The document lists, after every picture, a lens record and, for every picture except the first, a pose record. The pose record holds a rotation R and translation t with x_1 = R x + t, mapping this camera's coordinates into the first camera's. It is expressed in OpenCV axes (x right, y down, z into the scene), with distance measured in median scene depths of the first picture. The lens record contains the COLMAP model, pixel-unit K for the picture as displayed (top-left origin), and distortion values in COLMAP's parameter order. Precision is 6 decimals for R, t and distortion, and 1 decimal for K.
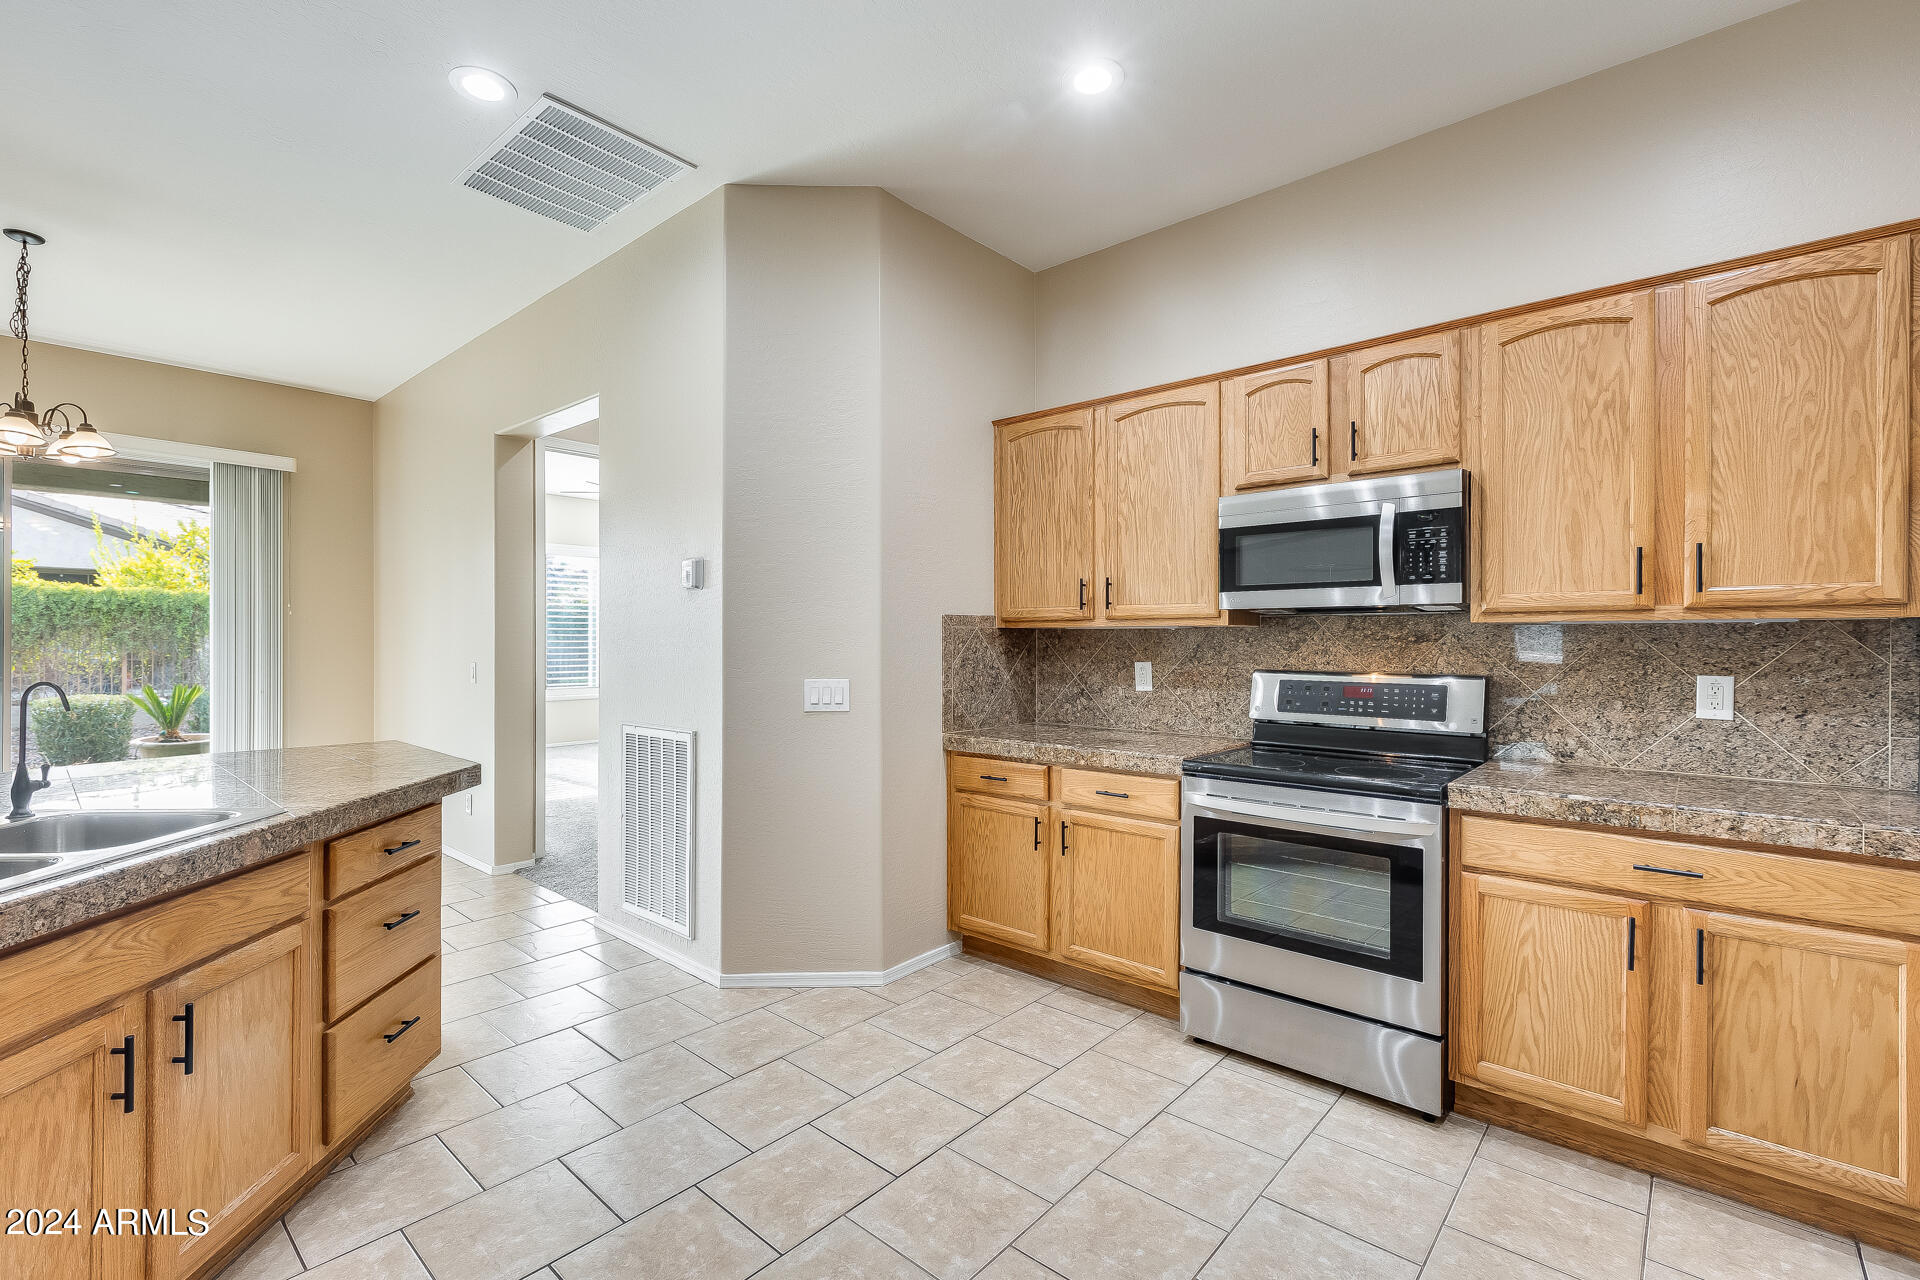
lens RADIAL K [[834.7, 0, 969.7], [0, 834.7, 643.1], [0, 0, 1]] dist [-0.008880, -0.000006]
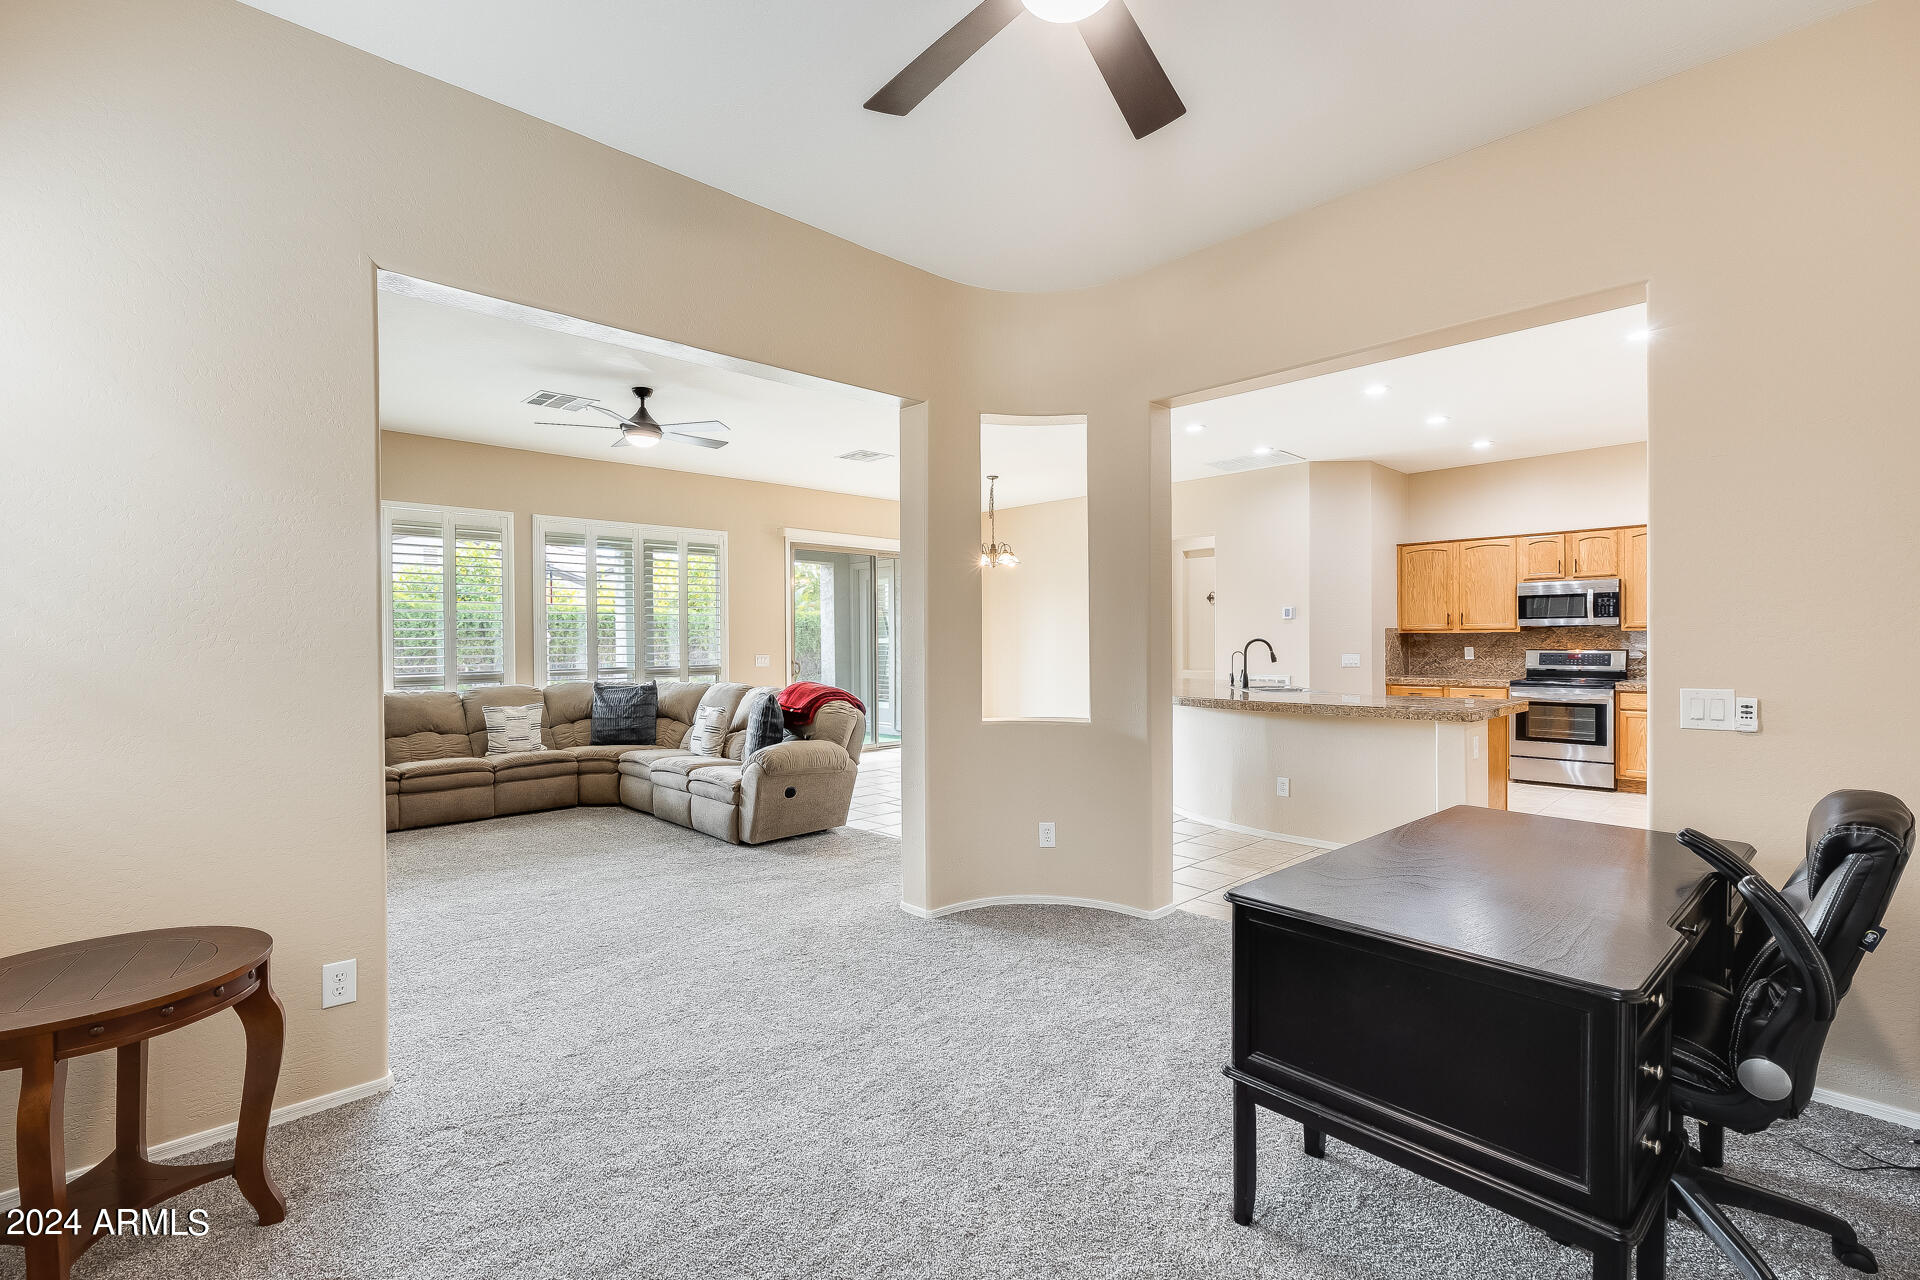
lens RADIAL K [[834.7, 0, 961.2], [0, 834.7, 650.0], [0, 0, 1]] dist [-0.008880, -0.000006]
pose [[0.996024, -0.006212, -0.088868, -1.500646], [0.006845, 0.999953, 0.006813, 0.007321], [0.088822, -0.007394, 0.996020, -2.185044]]
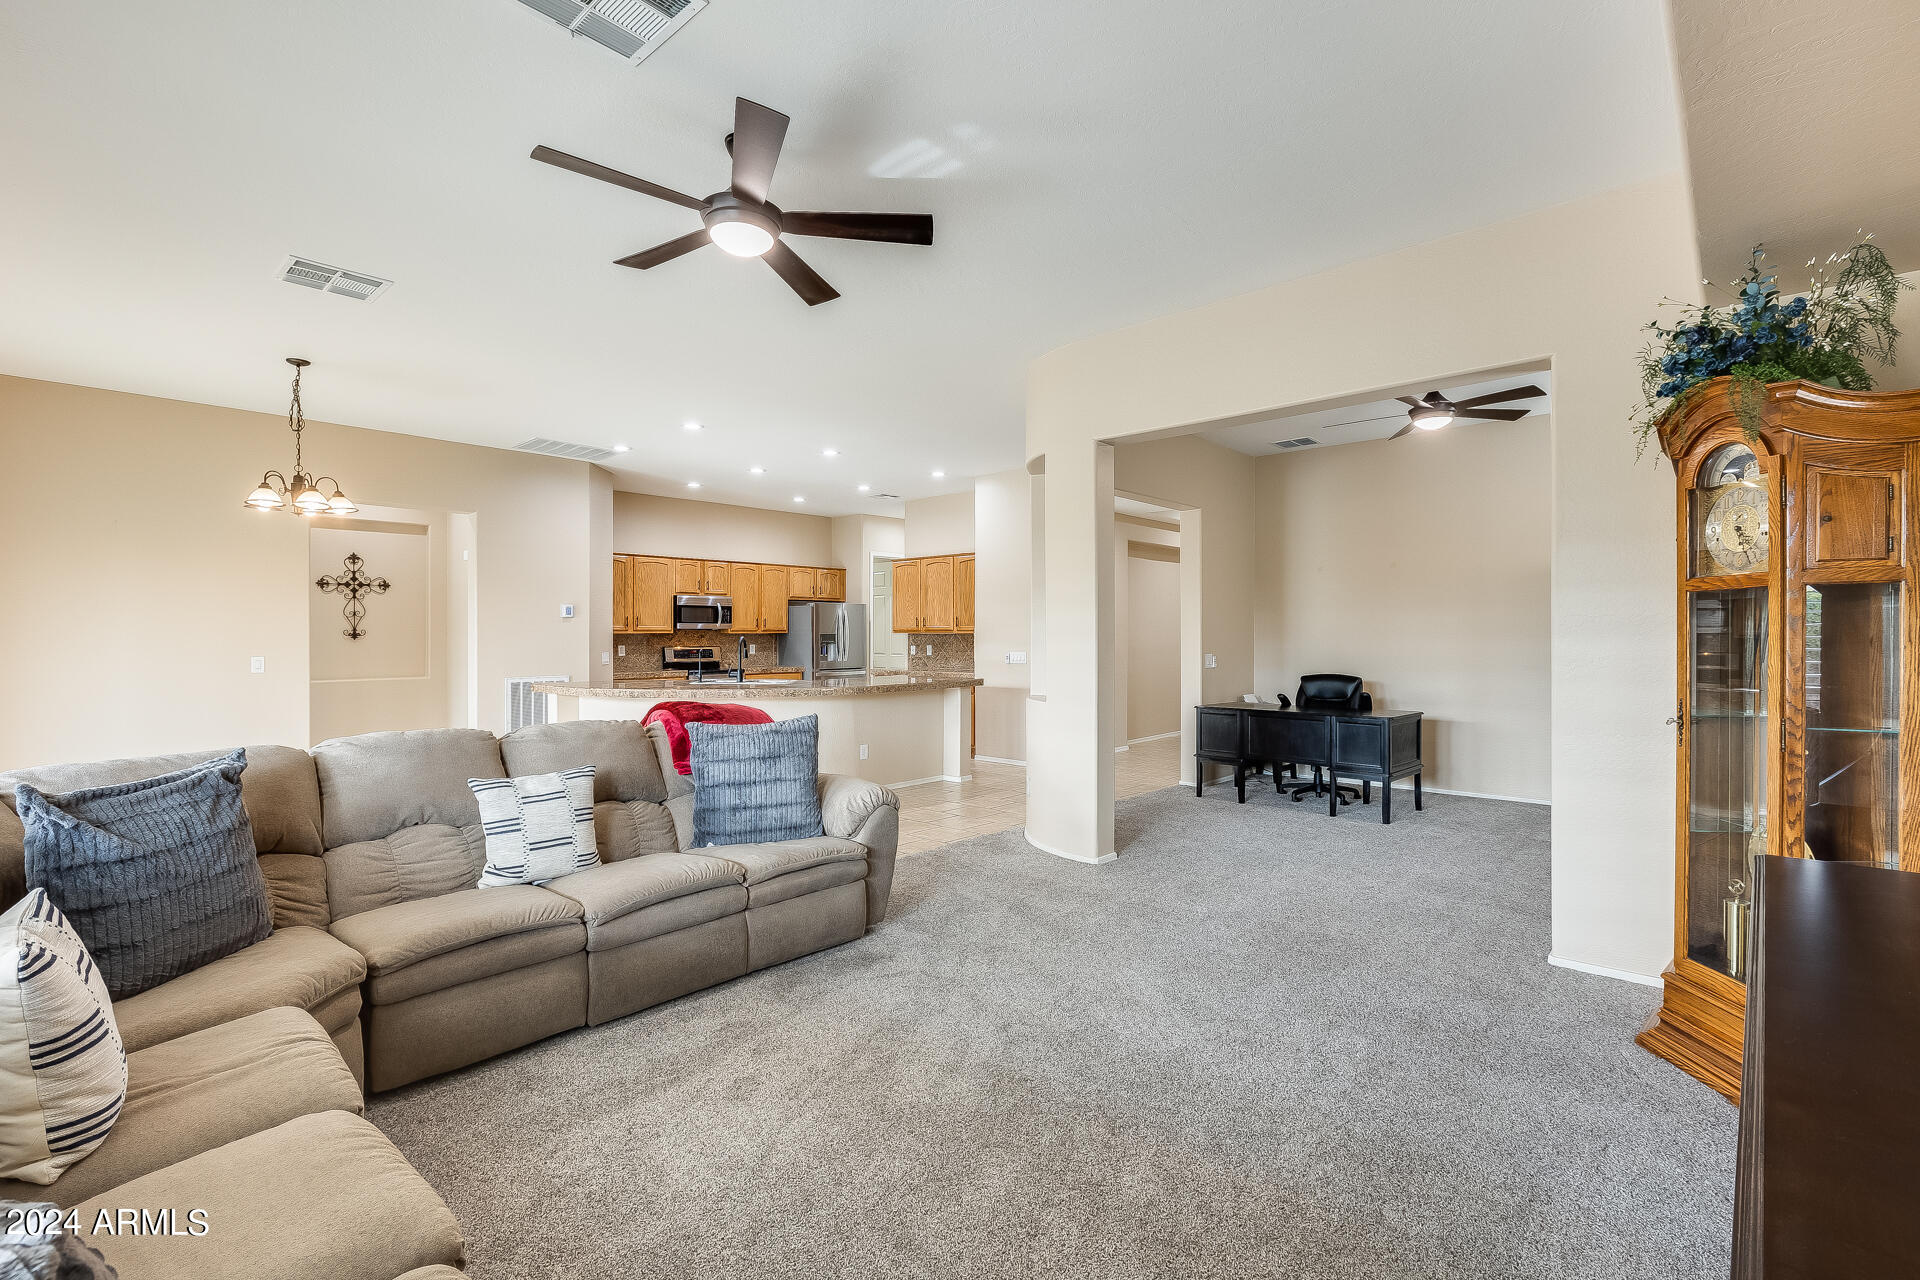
lens RADIAL K [[856.7, 0, 965.6], [0, 856.7, 630.8], [0, 0, 1]] dist [-0.008344, -0.000212]
pose [[0.015060, 0.004418, 0.999877, -3.855007], [0.006314, 0.999970, -0.004513, -0.009224], [-0.999867, 0.006381, 0.015031, -0.275255]]
